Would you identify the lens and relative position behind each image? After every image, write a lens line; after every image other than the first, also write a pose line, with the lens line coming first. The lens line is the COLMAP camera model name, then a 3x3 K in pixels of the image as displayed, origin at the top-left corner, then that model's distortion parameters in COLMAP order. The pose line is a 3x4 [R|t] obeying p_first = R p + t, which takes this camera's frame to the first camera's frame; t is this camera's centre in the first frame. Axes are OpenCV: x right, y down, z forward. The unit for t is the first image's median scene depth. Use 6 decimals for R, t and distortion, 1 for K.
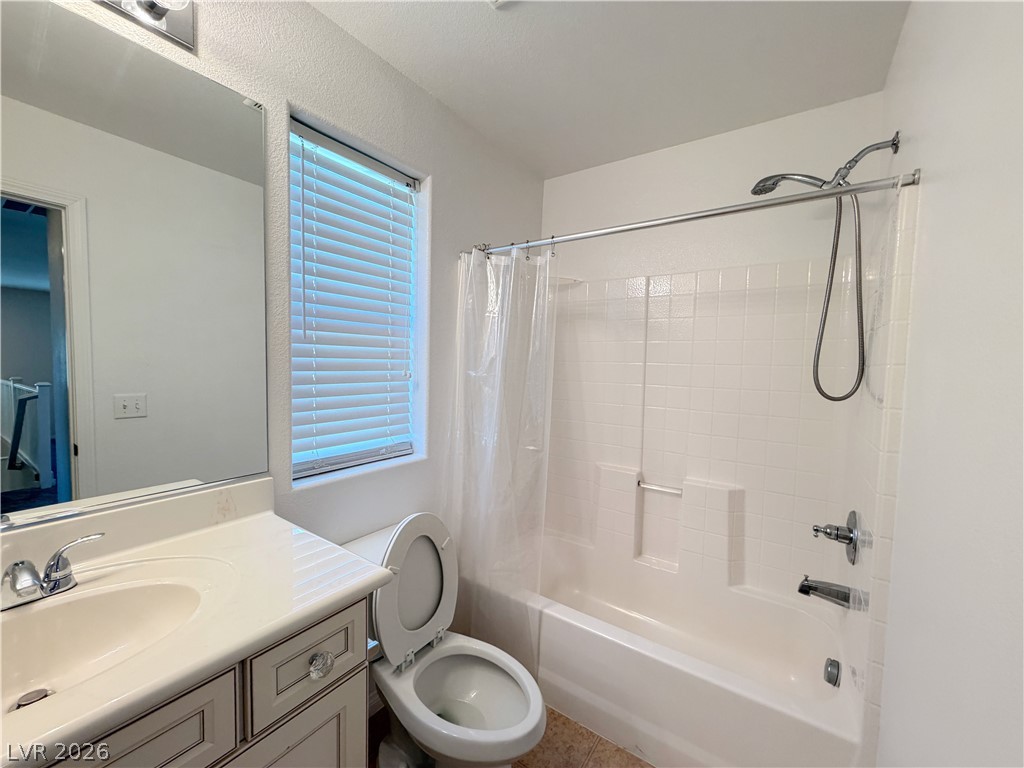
lens RADIAL K [[406.6, 0, 547.9], [0, 406.6, 384.9], [0, 0, 1]] dist [0.002602, 0.000335]
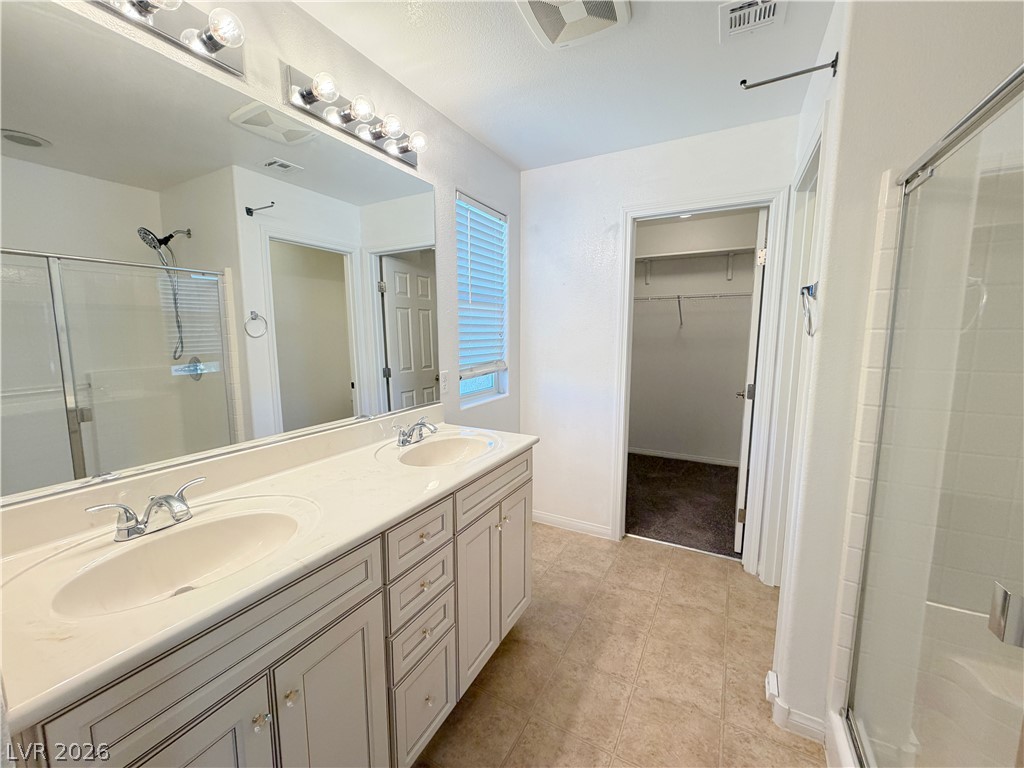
lens RADIAL K [[408.5, 0, 509.0], [0, 408.5, 384.1], [0, 0, 1]] dist [-0.000654, 0.000123]
pose [[0.998457, -0.033266, 0.044464, -0.184313], [0.030029, 0.996982, 0.071593, 0.009538], [-0.046711, -0.070147, 0.996442, -0.299466]]
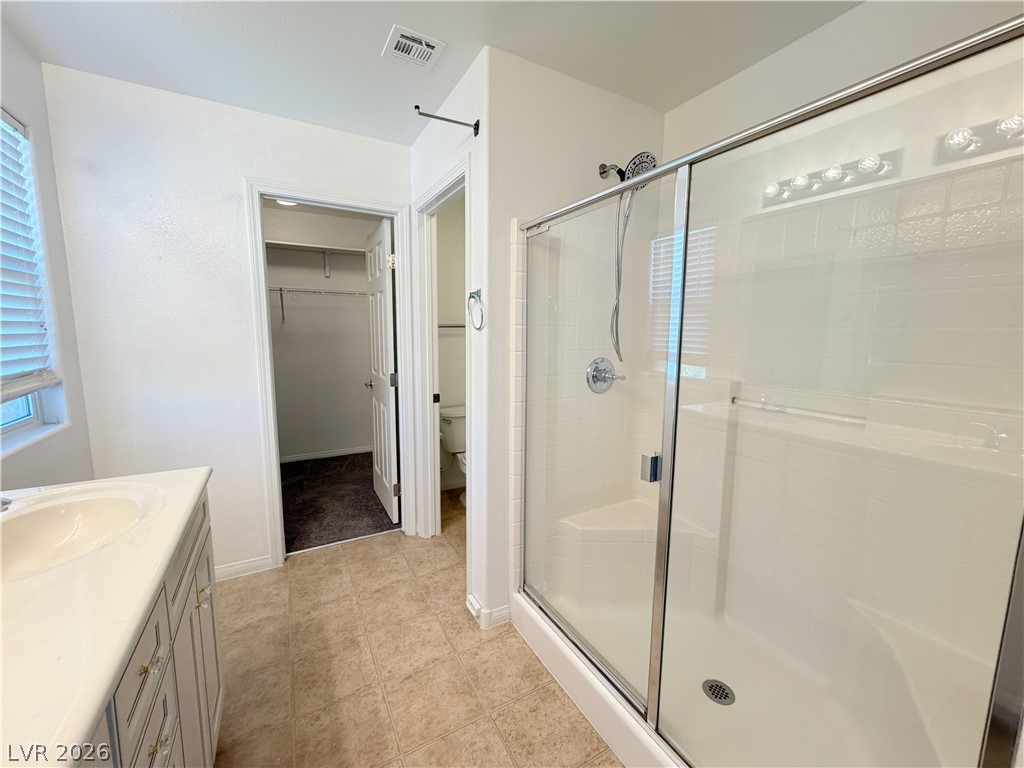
lens RADIAL K [[408.5, 0, 509.0], [0, 408.5, 384.1], [0, 0, 1]] dist [-0.000654, 0.000123]
pose [[0.490261, -0.134606, 0.861118, -0.307513], [0.053273, 0.990783, 0.124545, 0.006268], [-0.869946, -0.015185, 0.492914, -0.214545]]
